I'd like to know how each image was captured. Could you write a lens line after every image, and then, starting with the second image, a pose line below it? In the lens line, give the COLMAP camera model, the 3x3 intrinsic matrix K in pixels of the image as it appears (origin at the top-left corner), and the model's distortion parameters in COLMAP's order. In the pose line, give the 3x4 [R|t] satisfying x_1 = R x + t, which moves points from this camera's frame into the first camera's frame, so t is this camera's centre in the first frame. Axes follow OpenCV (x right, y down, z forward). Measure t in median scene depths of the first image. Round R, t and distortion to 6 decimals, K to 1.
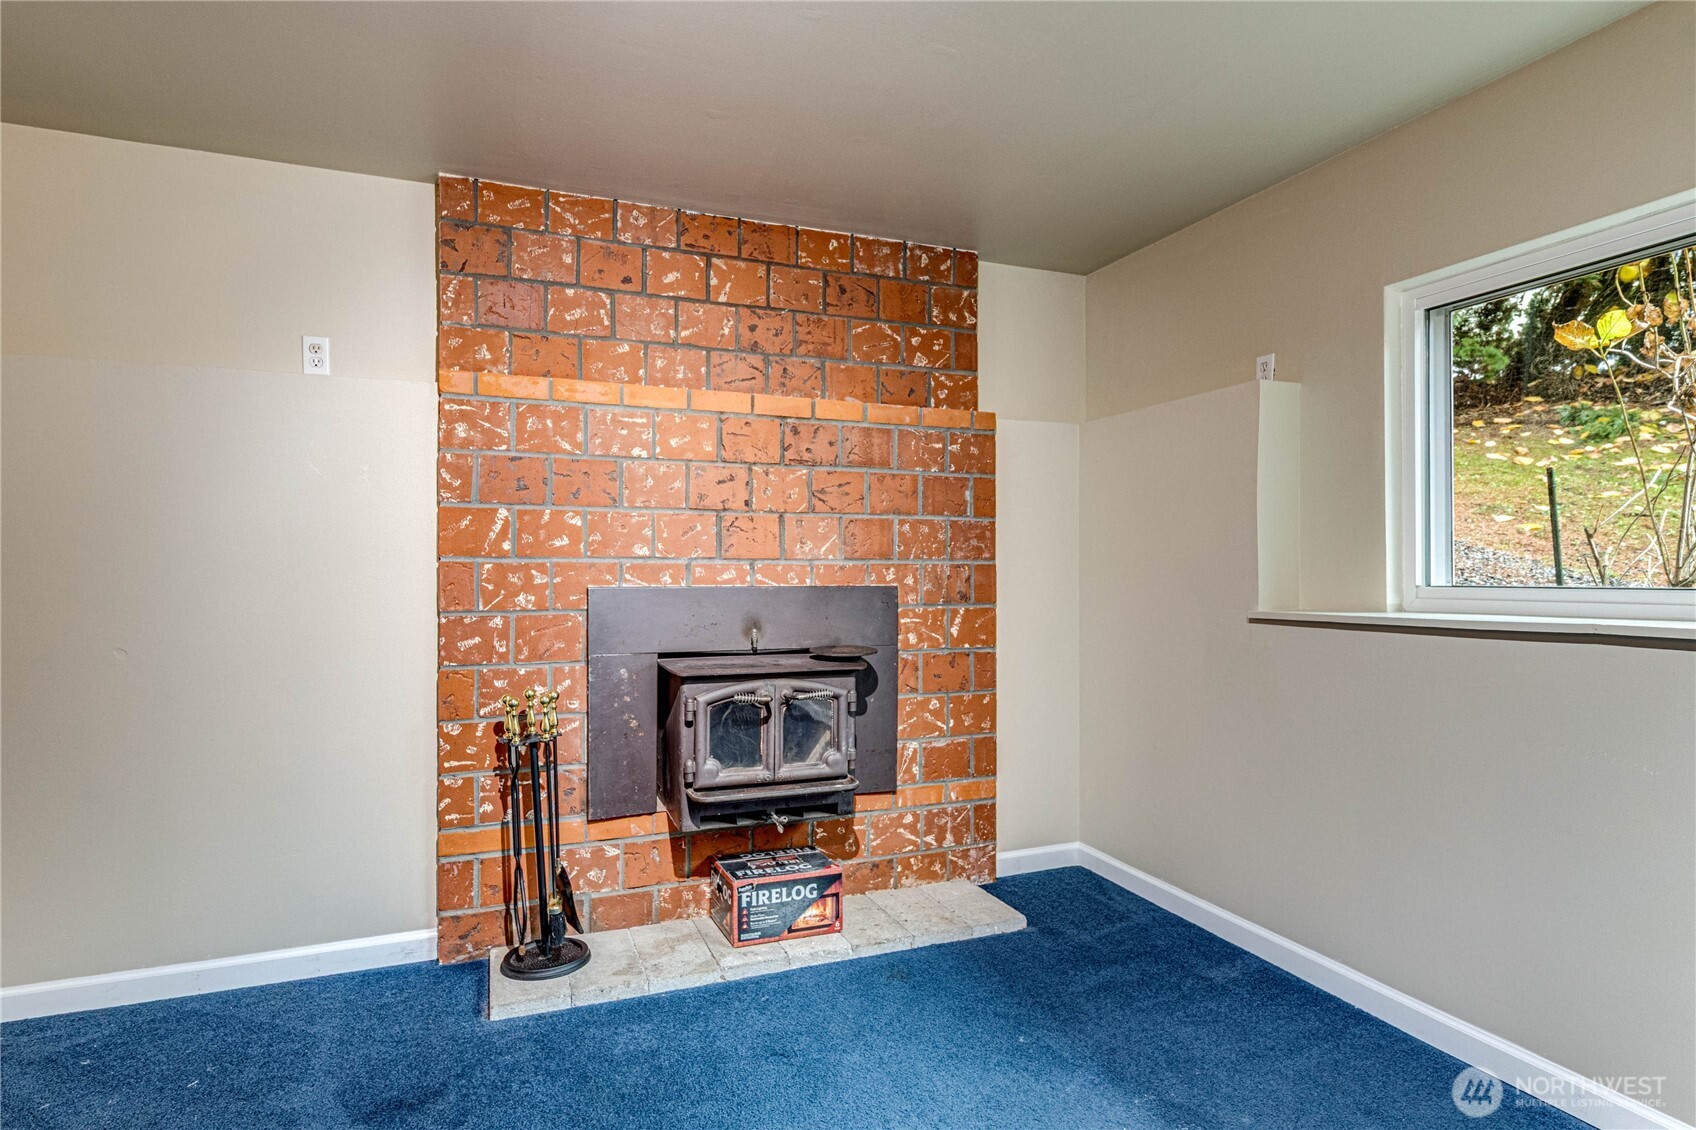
lens RADIAL K [[903.2, 0, 825.2], [0, 903.2, 571.2], [0, 0, 1]] dist [0.004801, 0.000343]
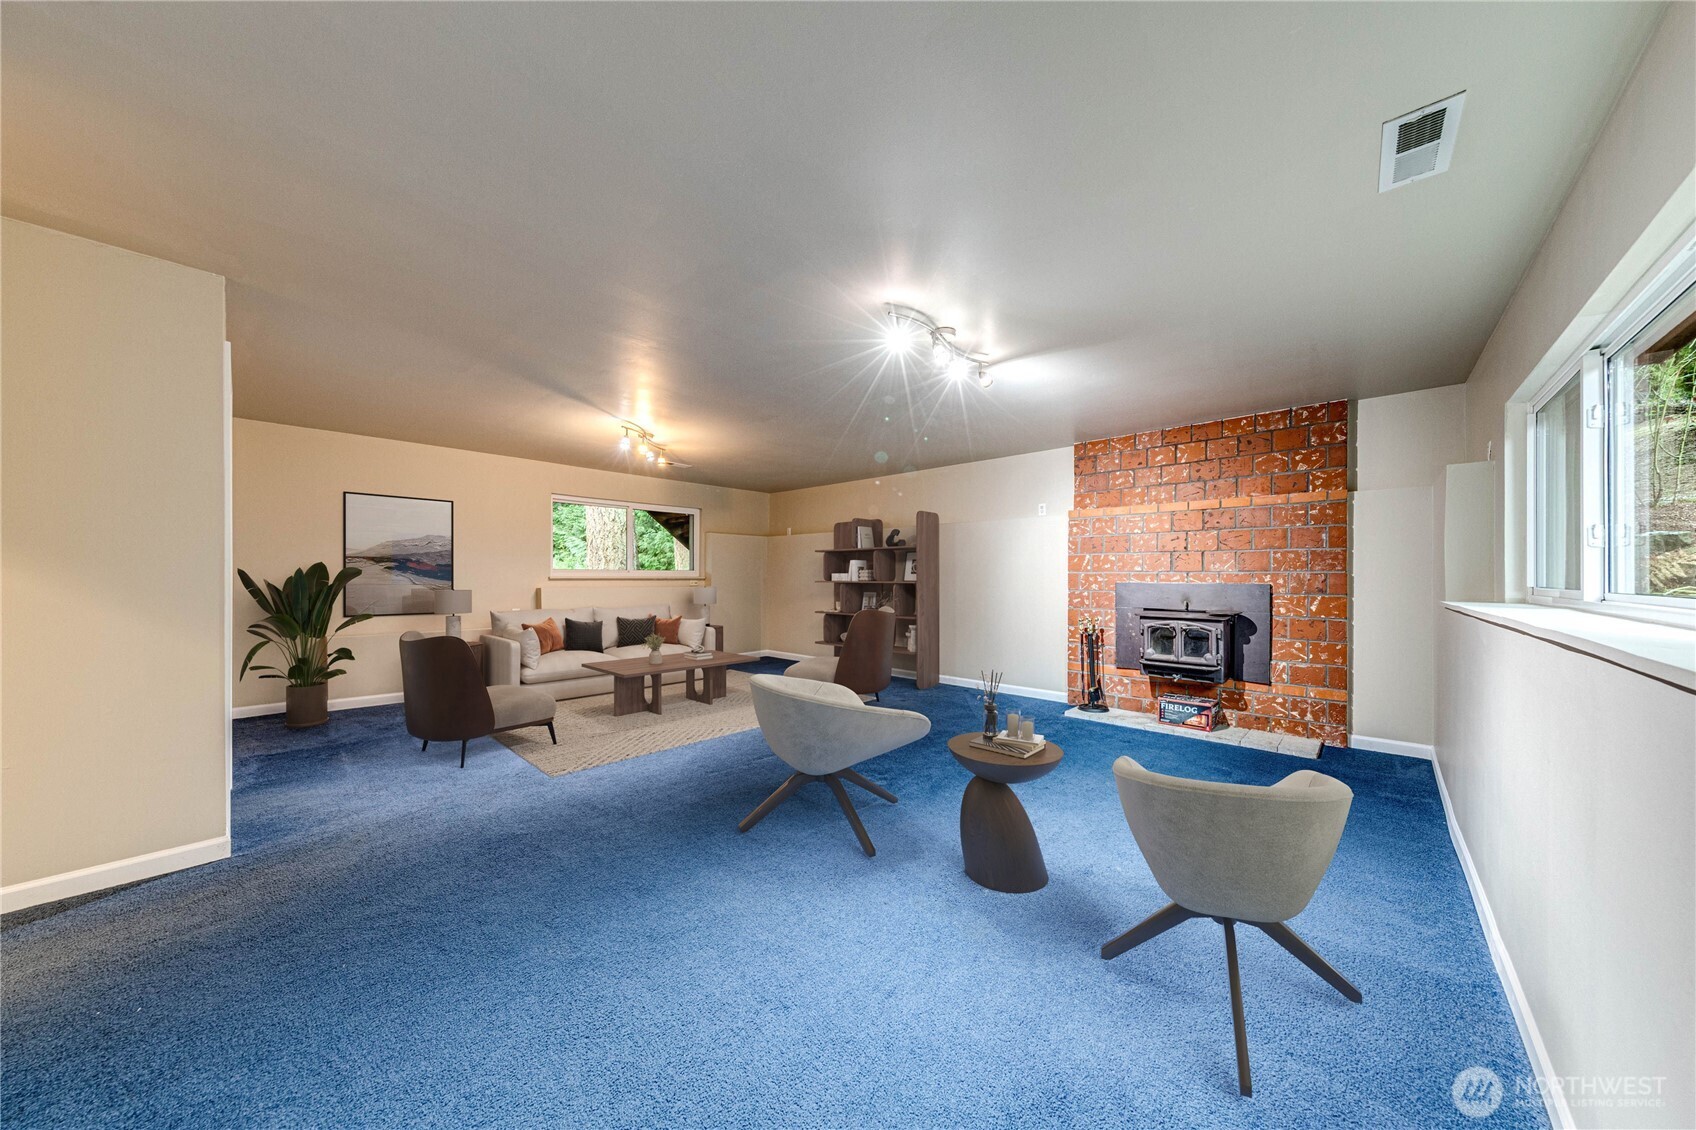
lens RADIAL K [[678.6, 0, 857.5], [0, 678.6, 572.9], [0, 0, 1]] dist [0.004107, 0.000212]
pose [[0.427068, -0.003254, -0.904214, 1.136450], [-0.001842, 0.999988, -0.004469, 0.000002], [0.904218, 0.003574, 0.427057, -0.531076]]
